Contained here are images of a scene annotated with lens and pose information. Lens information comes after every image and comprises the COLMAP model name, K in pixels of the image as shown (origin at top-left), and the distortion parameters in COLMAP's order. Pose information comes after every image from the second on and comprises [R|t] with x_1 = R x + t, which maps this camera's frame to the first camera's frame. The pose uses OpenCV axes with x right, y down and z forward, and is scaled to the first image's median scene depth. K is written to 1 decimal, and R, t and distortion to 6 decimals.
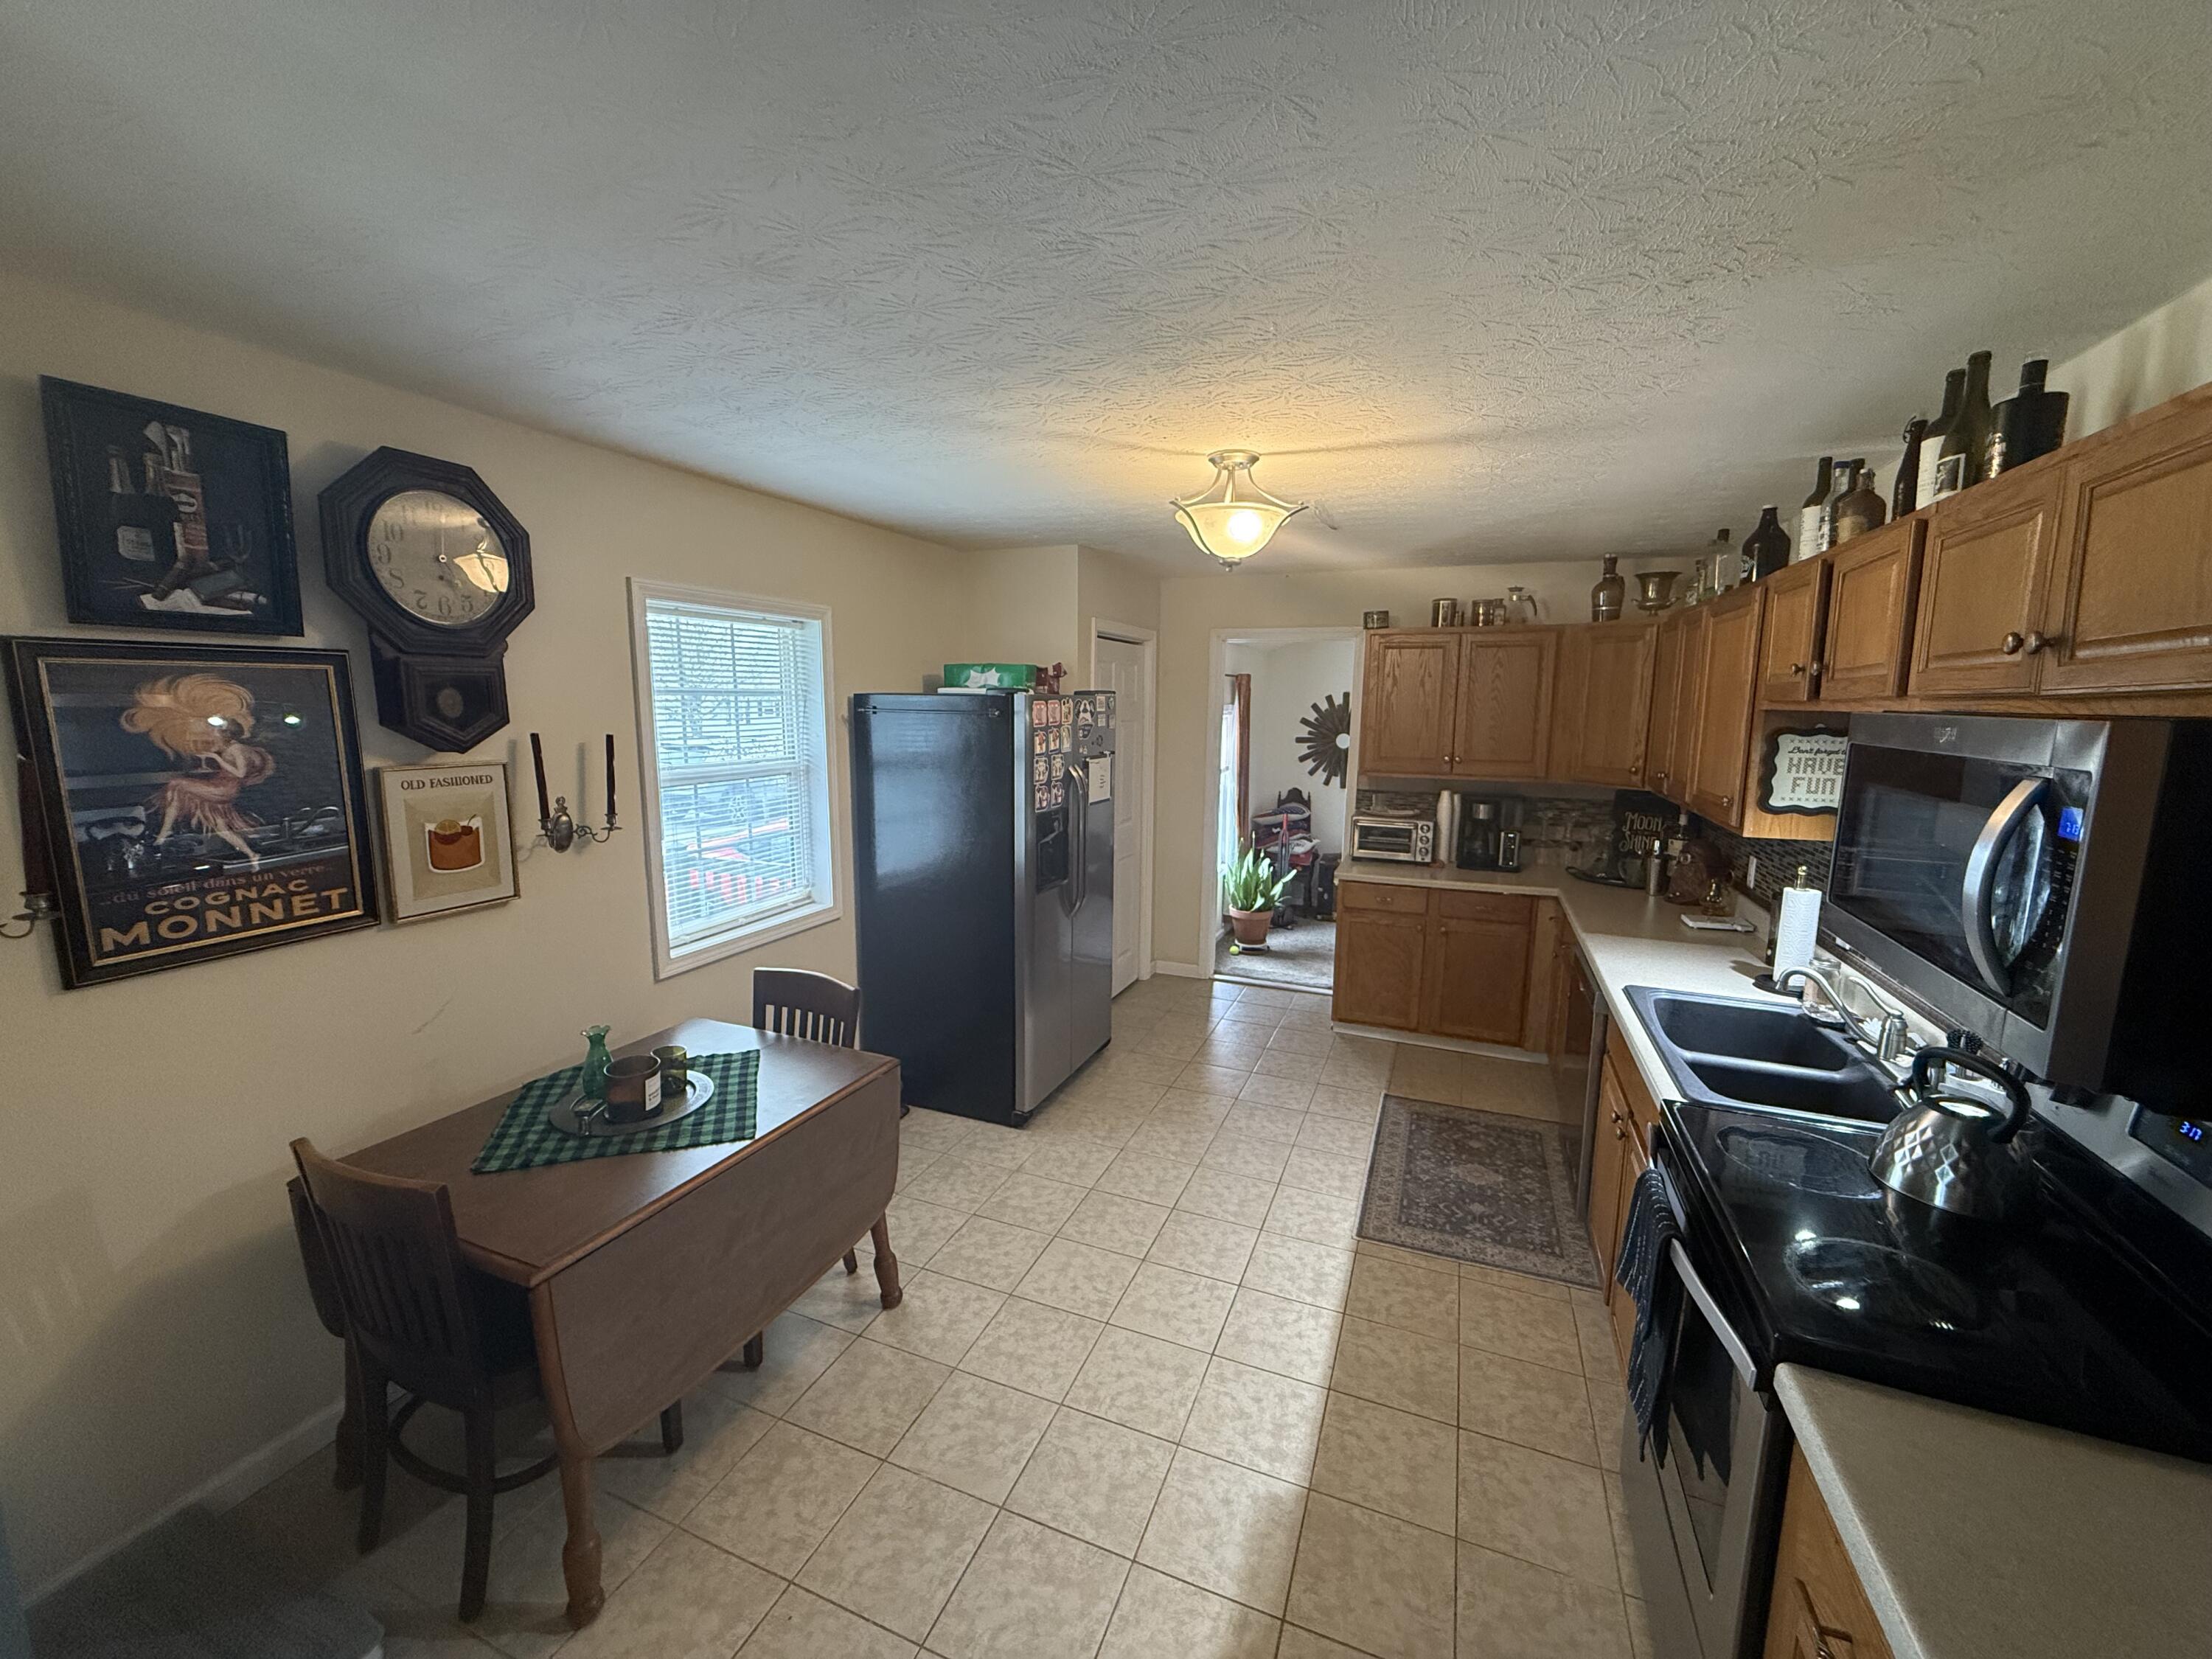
lens RADIAL K [[884.3, 0, 1103.9], [0, 884.3, 829.3], [0, 0, 1]] dist [0.000419, -0.000027]
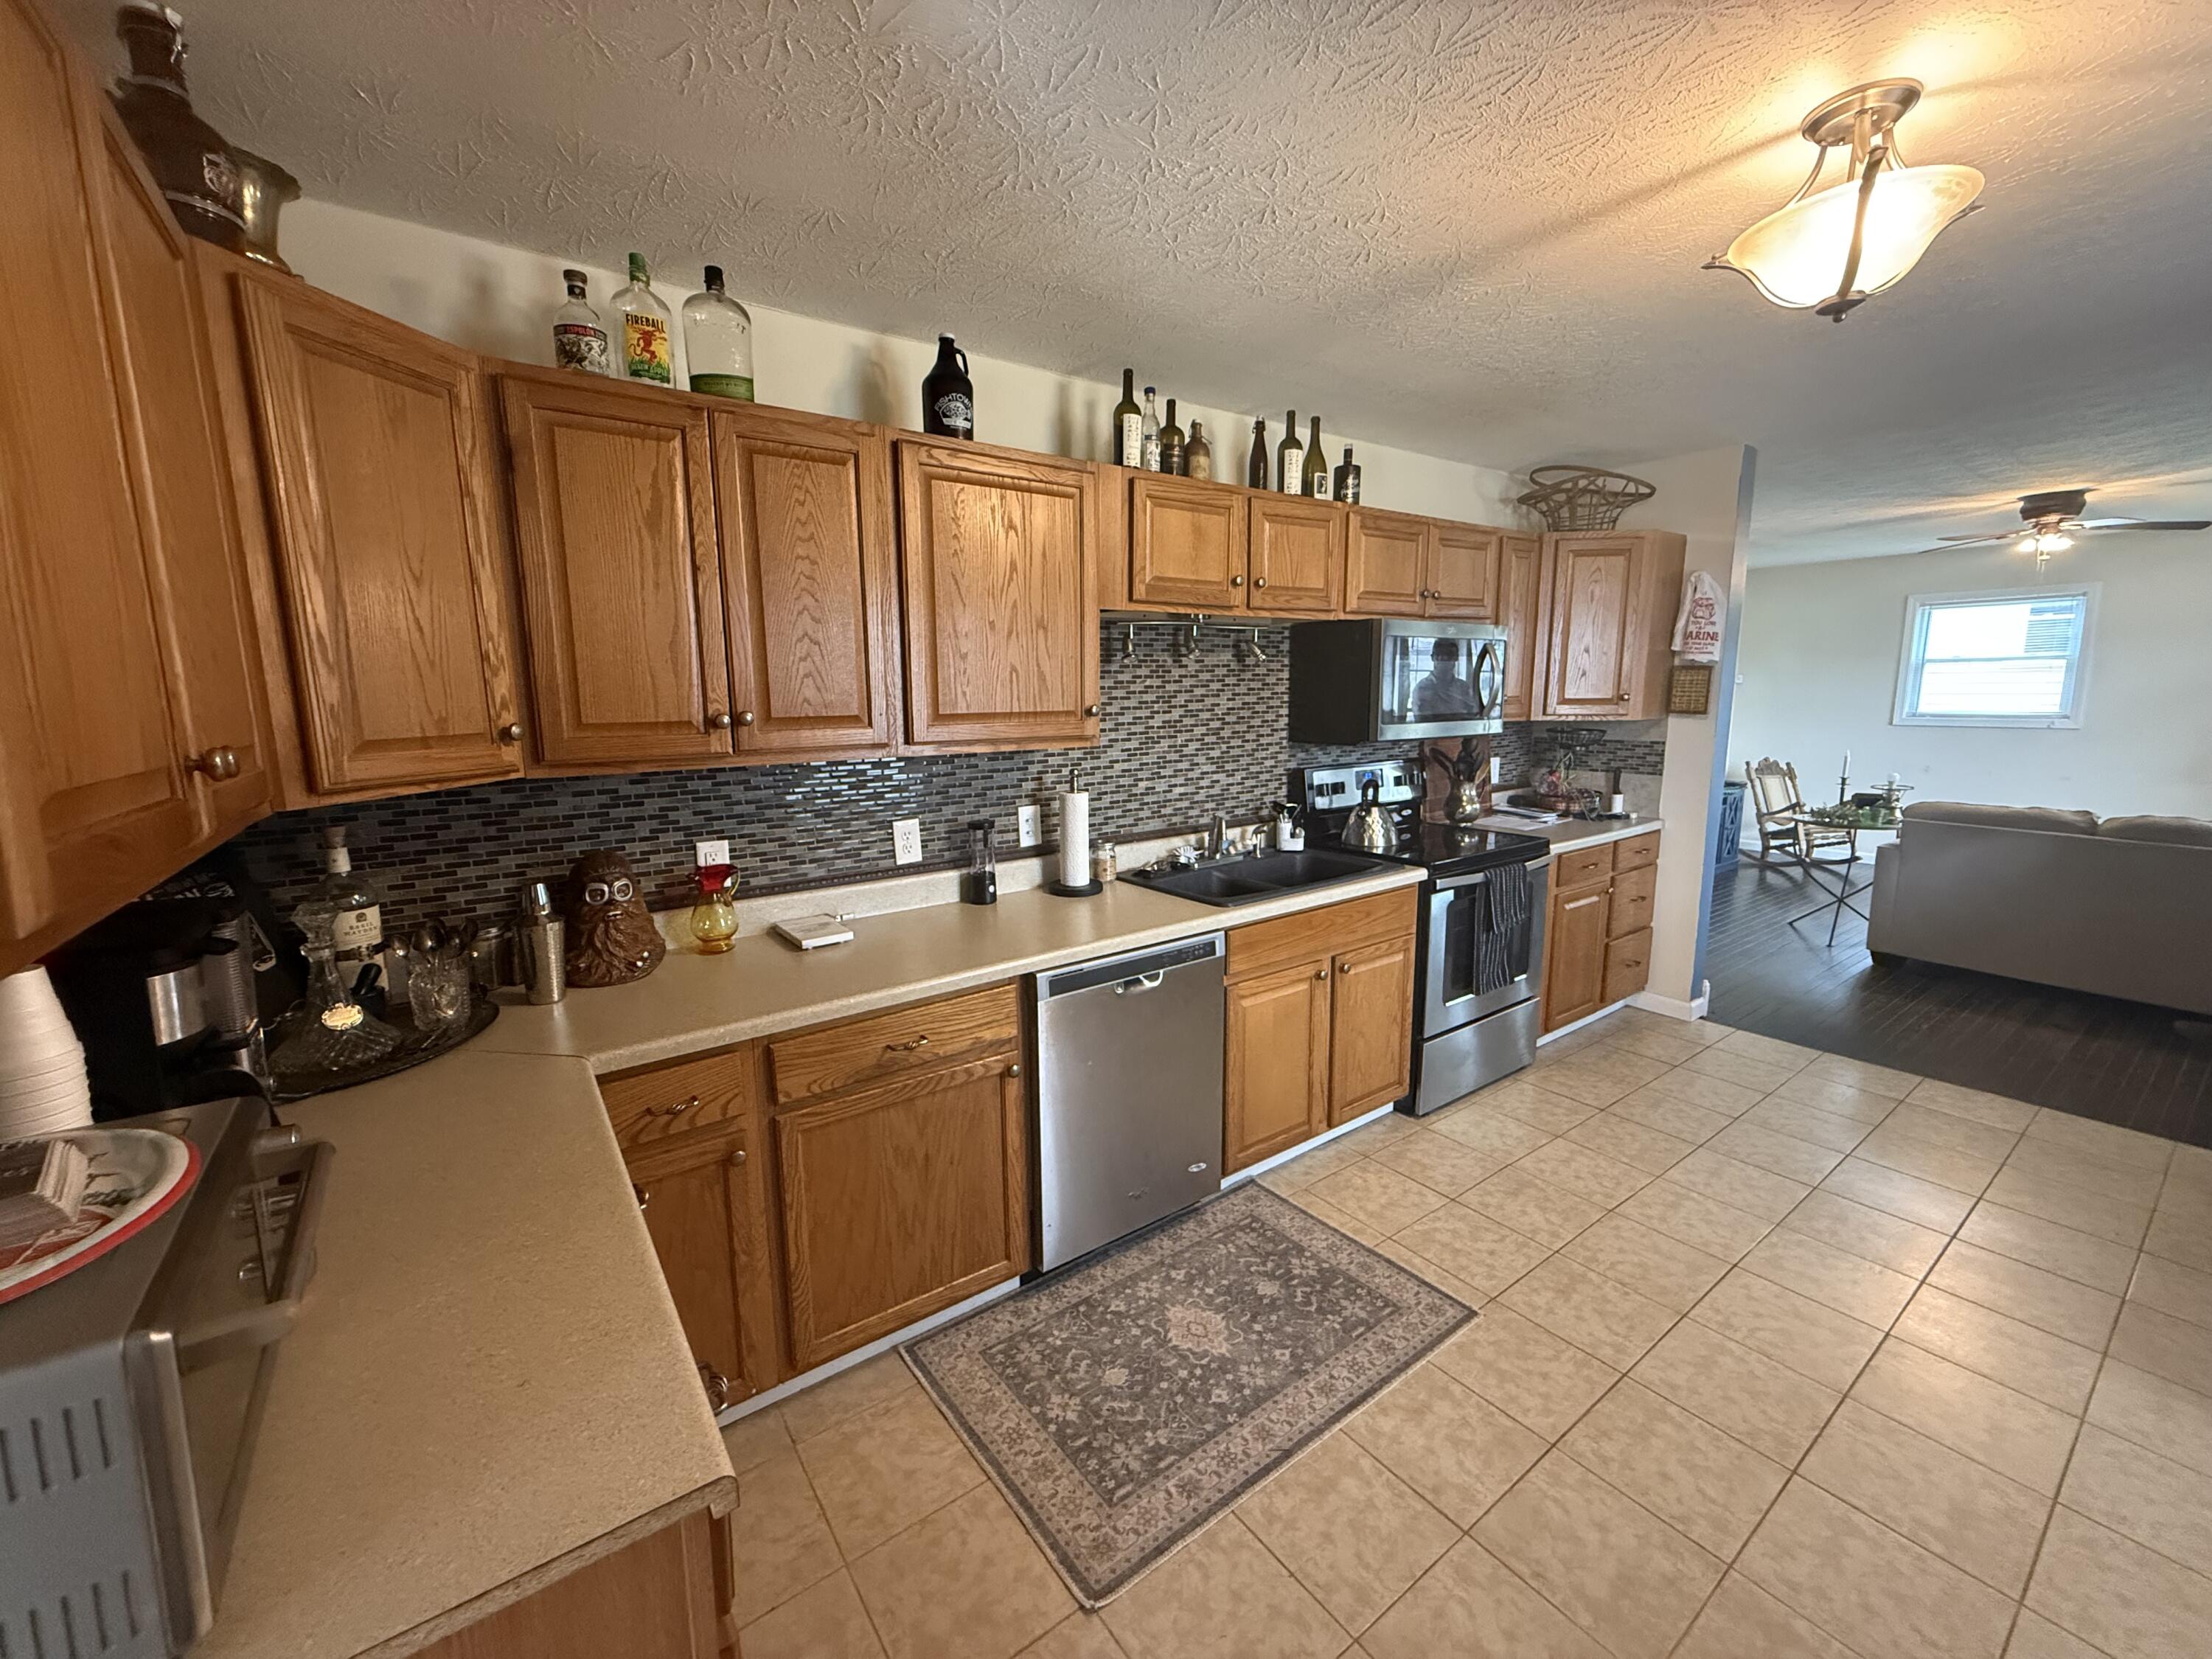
lens RADIAL K [[884.3, 0, 1095.0], [0, 884.3, 823.6], [0, 0, 1]] dist [0.000419, -0.000027]
pose [[-0.845258, -0.078818, 0.528514, 0.174407], [0.082821, 0.957786, 0.275293, -0.143932], [-0.527901, 0.276465, -0.803049, 1.452708]]
